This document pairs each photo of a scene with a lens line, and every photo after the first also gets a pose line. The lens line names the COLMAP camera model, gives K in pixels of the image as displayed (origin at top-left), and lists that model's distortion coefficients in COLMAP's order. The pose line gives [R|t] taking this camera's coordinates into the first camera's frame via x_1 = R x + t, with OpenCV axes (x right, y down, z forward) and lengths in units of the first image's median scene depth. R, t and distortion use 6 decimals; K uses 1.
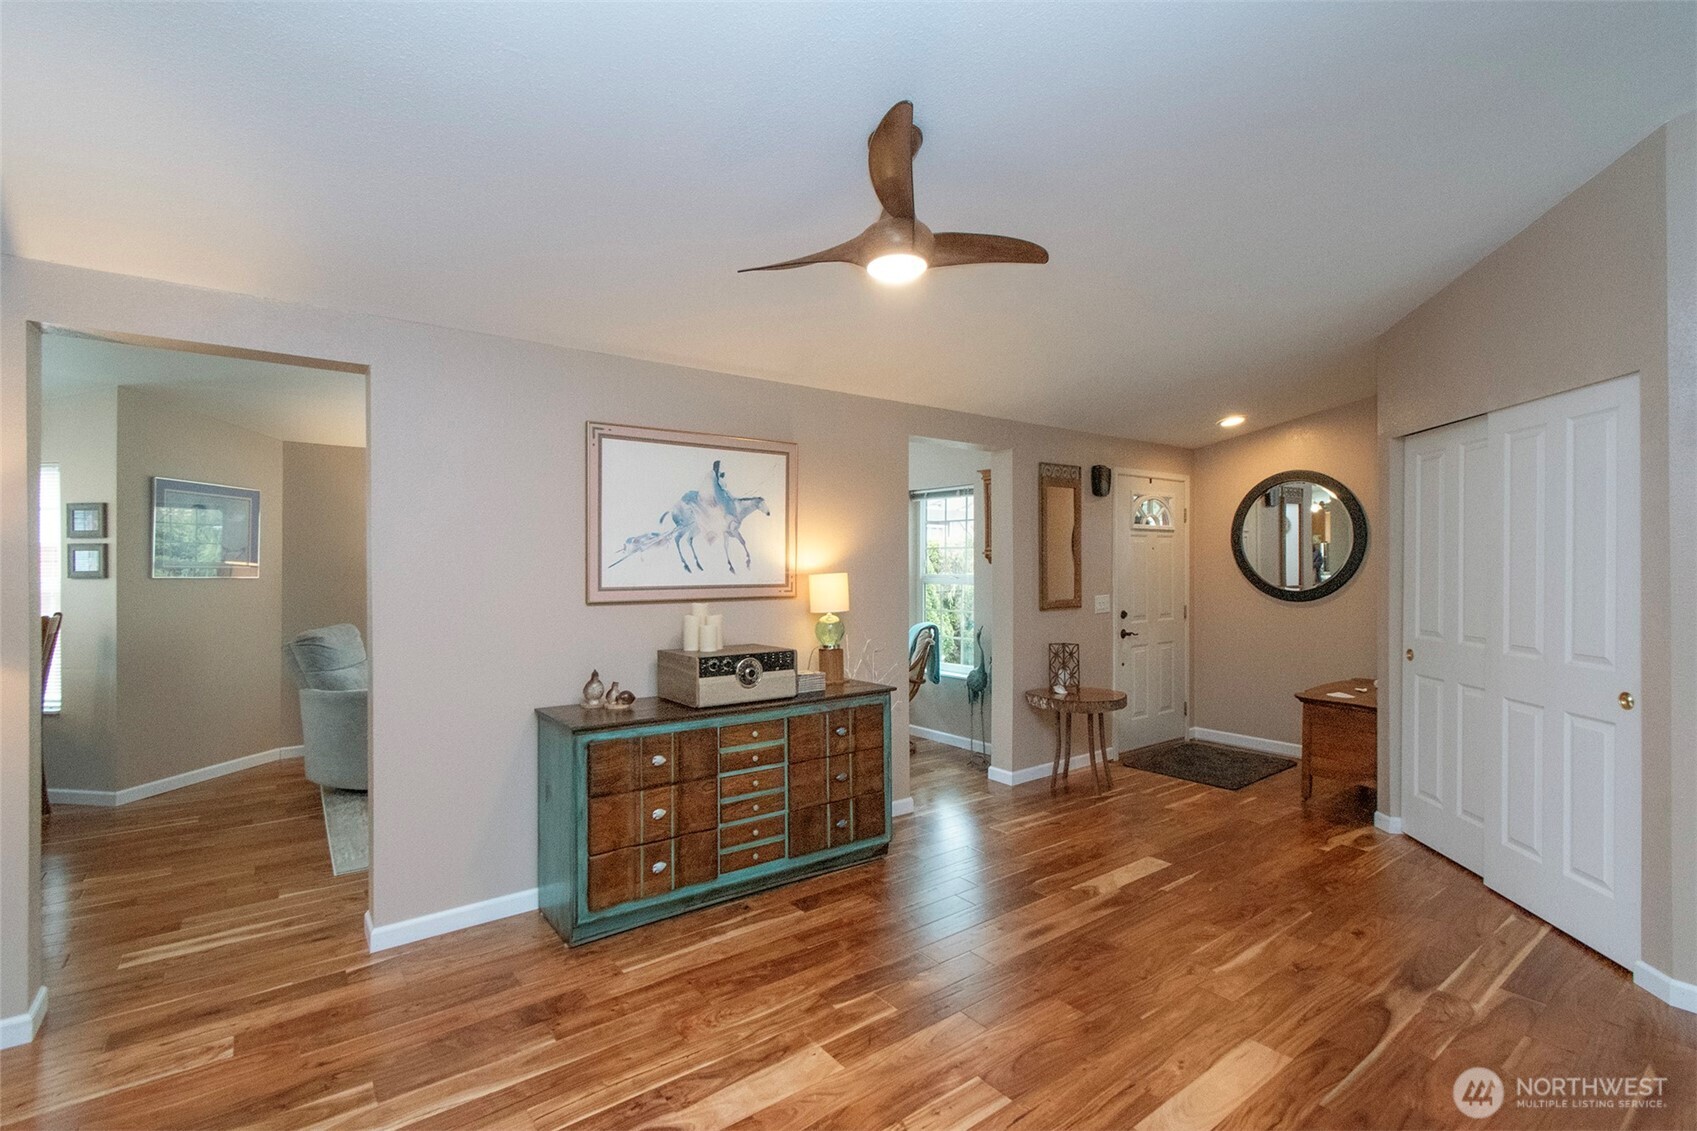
lens RADIAL K [[797.8, 0, 848.5], [0, 797.8, 565.5], [0, 0, 1]] dist [0.002851, 0.000112]
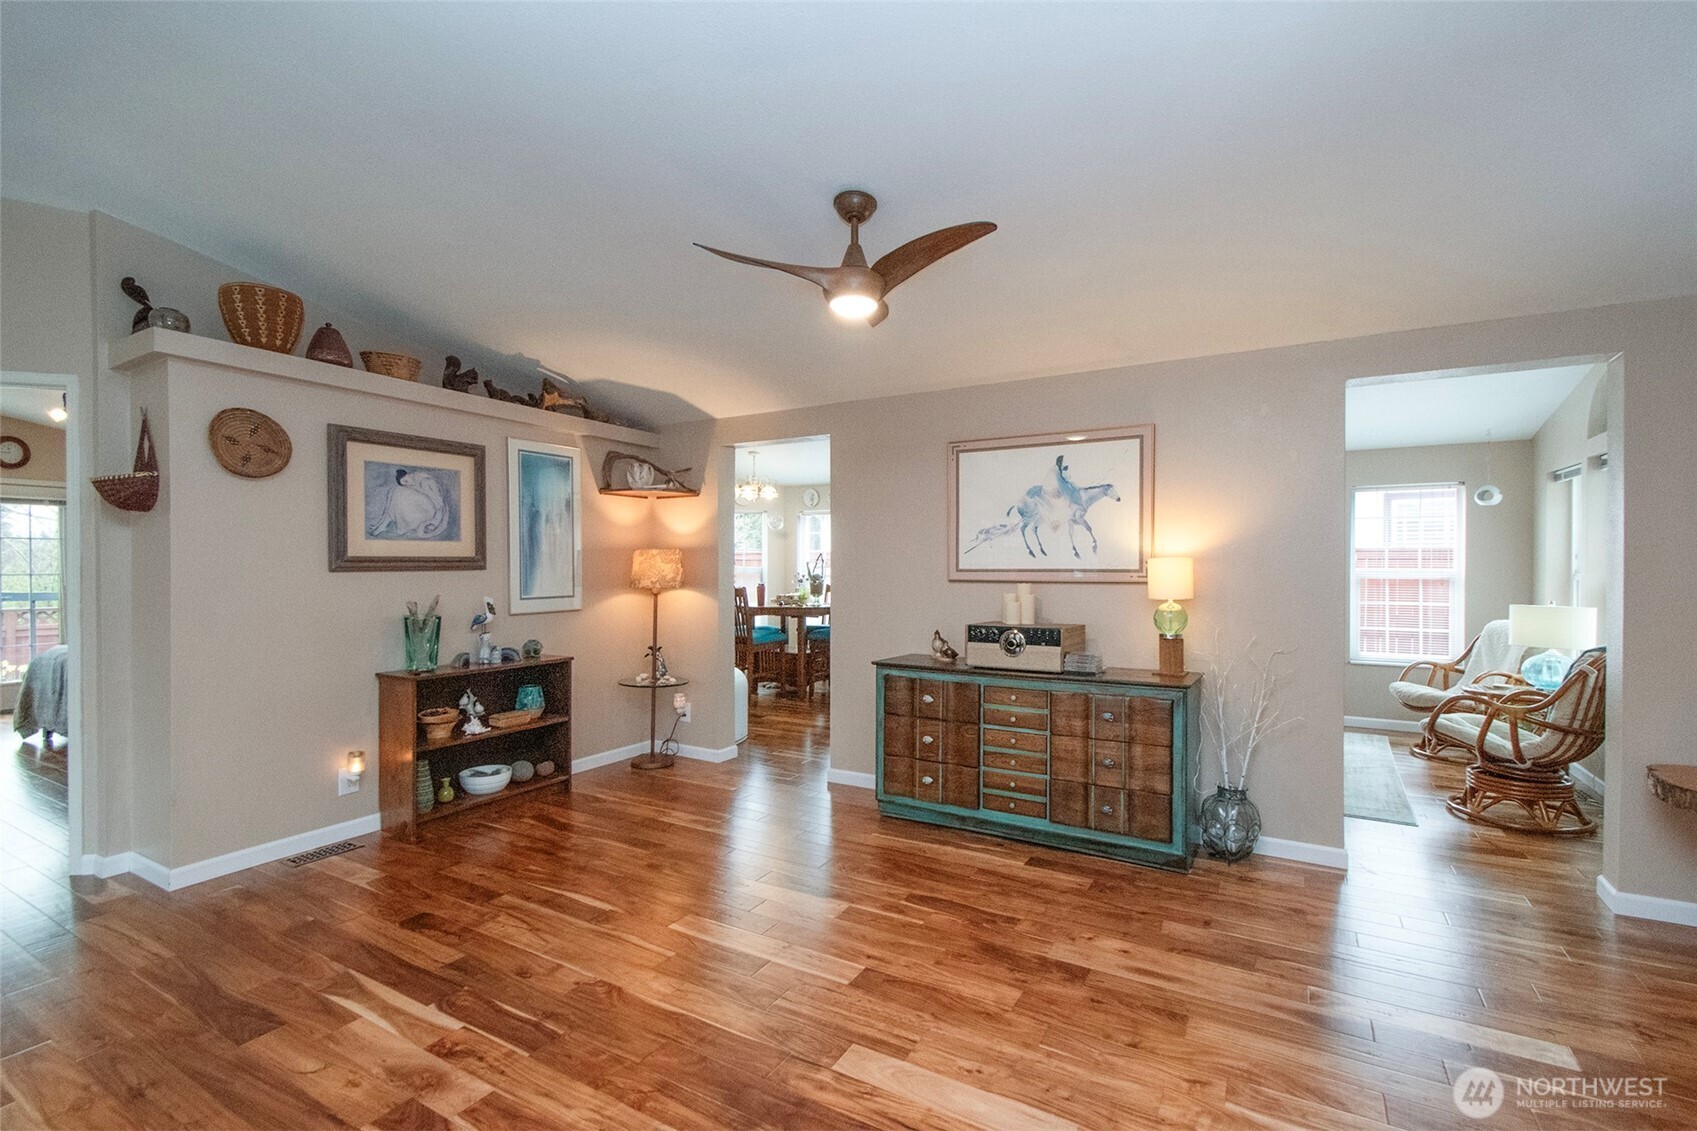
lens RADIAL K [[771.1, 0, 826.3], [0, 771.1, 570.1], [0, 0, 1]] dist [-0.001505, 0.000015]
pose [[0.364247, 0.004326, -0.931292, 0.748302], [-0.002085, 0.999990, 0.003830, 0.024221], [0.931300, 0.000547, 0.364253, 0.328112]]
